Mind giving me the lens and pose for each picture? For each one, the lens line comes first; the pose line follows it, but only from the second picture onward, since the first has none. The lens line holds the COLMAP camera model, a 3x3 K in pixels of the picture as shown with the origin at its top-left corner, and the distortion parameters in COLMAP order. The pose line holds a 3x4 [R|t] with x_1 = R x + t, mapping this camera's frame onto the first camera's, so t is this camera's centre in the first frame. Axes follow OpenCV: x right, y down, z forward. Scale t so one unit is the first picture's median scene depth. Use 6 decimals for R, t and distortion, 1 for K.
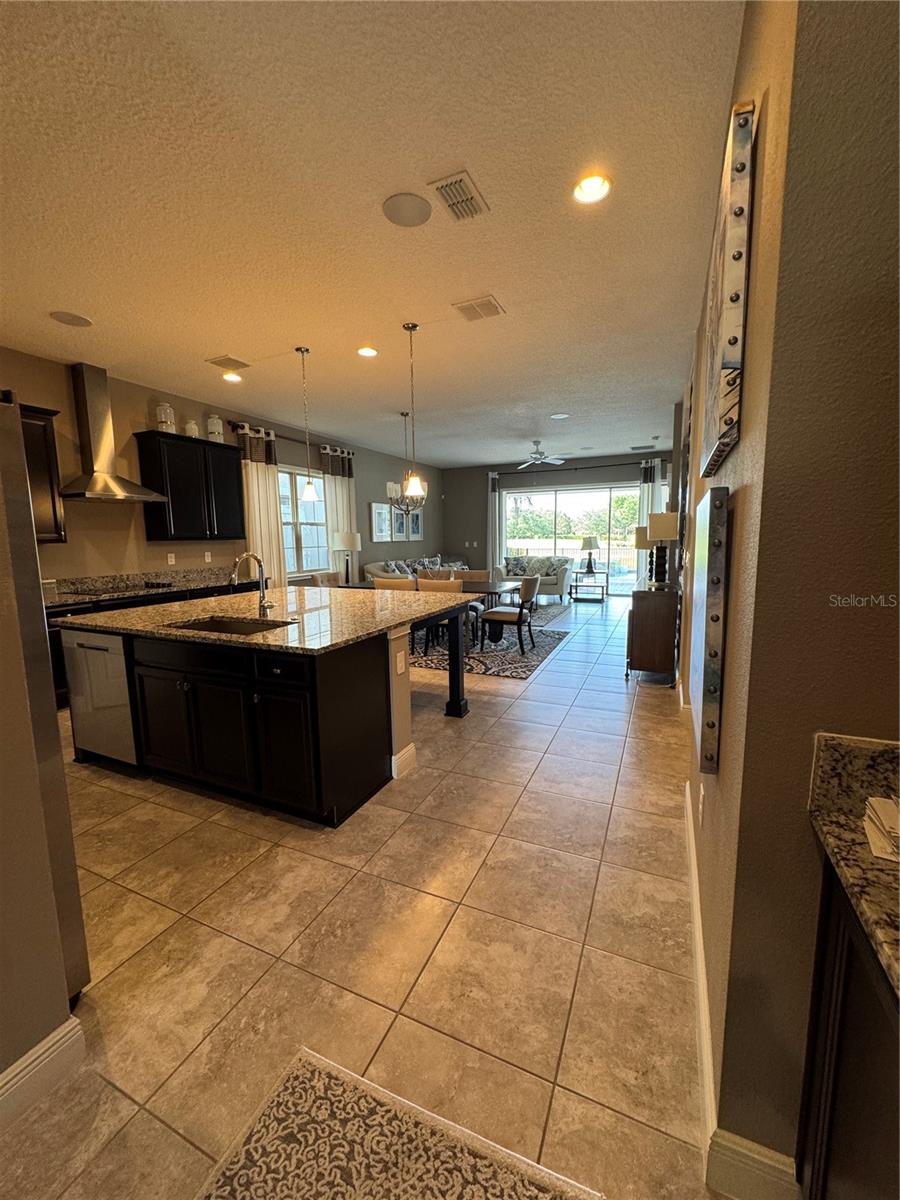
lens RADIAL K [[479.4, 0, 450.0], [0, 479.4, 600.0], [0, 0, 1]] dist [-0.002342, 0.000104]
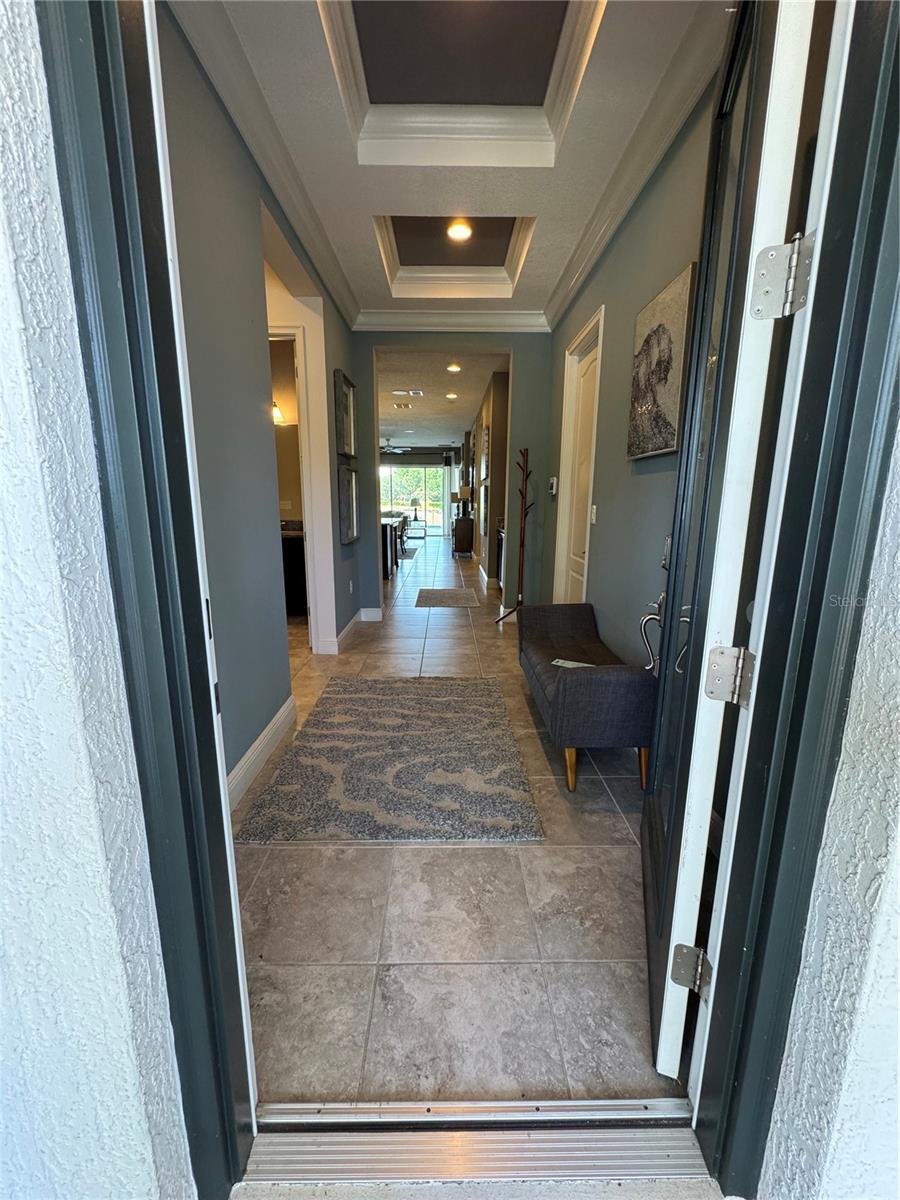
lens RADIAL K [[479.4, 0, 450.0], [0, 479.4, 600.0], [0, 0, 1]] dist [-0.002342, 0.000104]
pose [[0.907123, -0.066505, 0.415577, -0.309411], [0.036758, 0.996182, 0.079184, 0.090127], [-0.419257, -0.056554, 0.906105, -0.553366]]
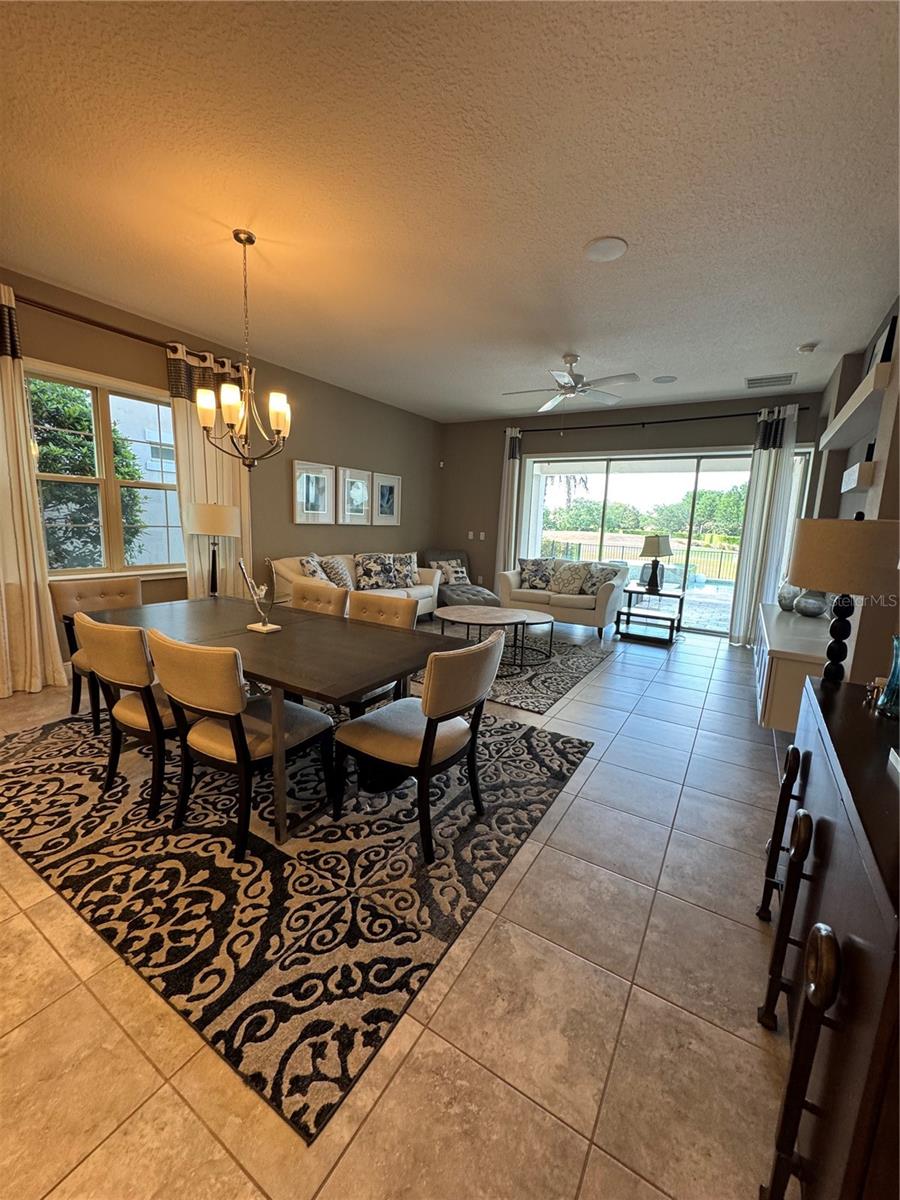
lens RADIAL K [[479.4, 0, 450.0], [0, 479.4, 600.0], [0, 0, 1]] dist [-0.002342, 0.000104]
pose [[0.990351, 0.074728, -0.116704, 0.112836], [-0.071353, 0.996910, 0.032843, -0.053340], [0.118798, -0.024199, 0.992624, 0.378110]]
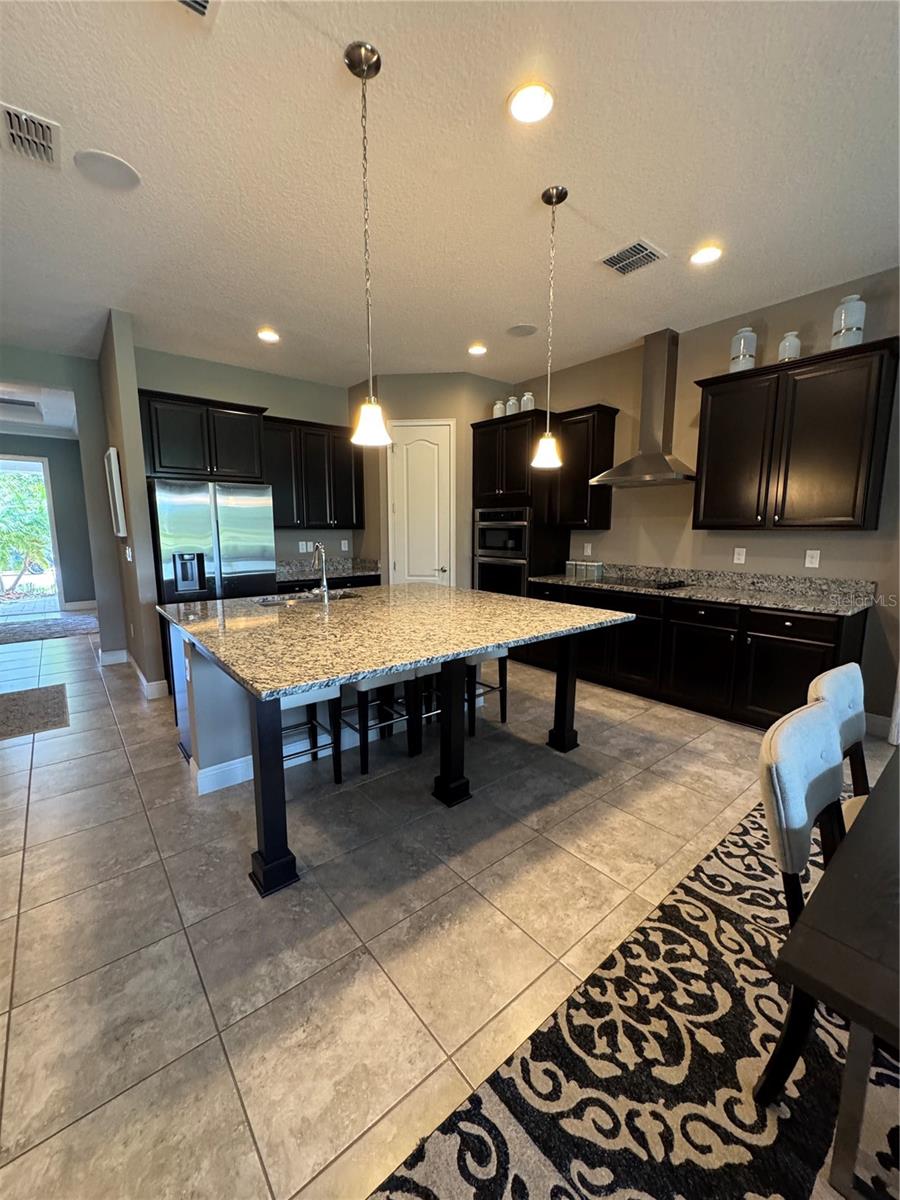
lens RADIAL K [[479.4, 0, 450.0], [0, 479.4, 600.0], [0, 0, 1]] dist [-0.002342, 0.000104]
pose [[-0.441765, 0.151420, -0.884260, 0.134130], [-0.110234, 0.969023, 0.221006, -0.073710], [0.890333, 0.195108, -0.411389, 0.519183]]
